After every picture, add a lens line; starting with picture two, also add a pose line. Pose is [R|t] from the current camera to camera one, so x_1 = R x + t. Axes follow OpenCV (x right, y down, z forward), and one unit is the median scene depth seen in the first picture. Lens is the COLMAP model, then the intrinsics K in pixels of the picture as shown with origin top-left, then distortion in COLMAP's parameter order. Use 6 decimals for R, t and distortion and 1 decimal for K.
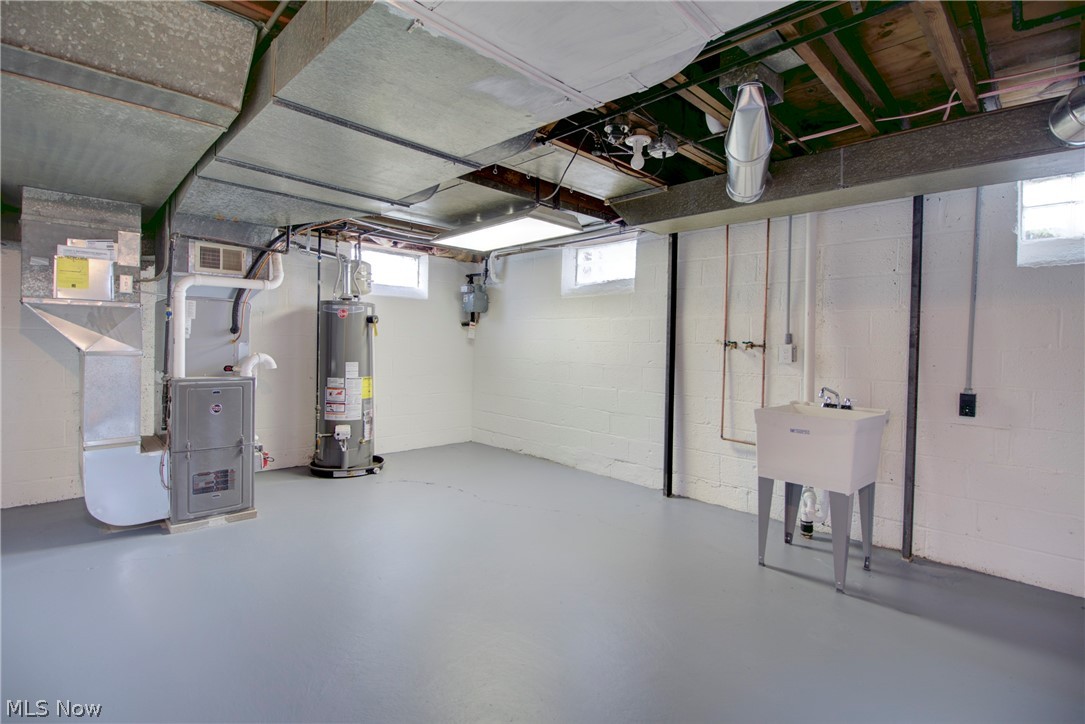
lens RADIAL K [[515.8, 0, 552.8], [0, 515.8, 352.0], [0, 0, 1]] dist [0.002219, -0.014723]
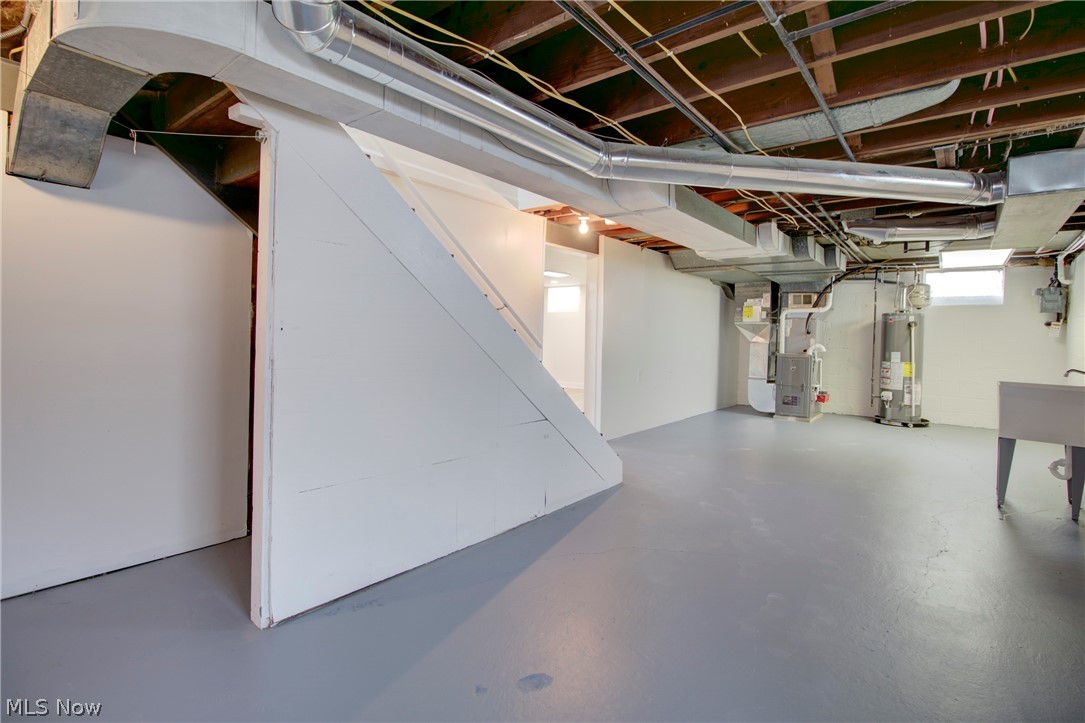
lens RADIAL K [[515.8, 0, 552.8], [0, 515.8, 351.5], [0, 0, 1]] dist [0.002219, -0.014723]
pose [[0.100203, 0.021651, -0.994731, 1.366152], [-0.032591, 0.999298, 0.018467, 0.029896], [0.994433, 0.030569, 0.100838, -0.239999]]
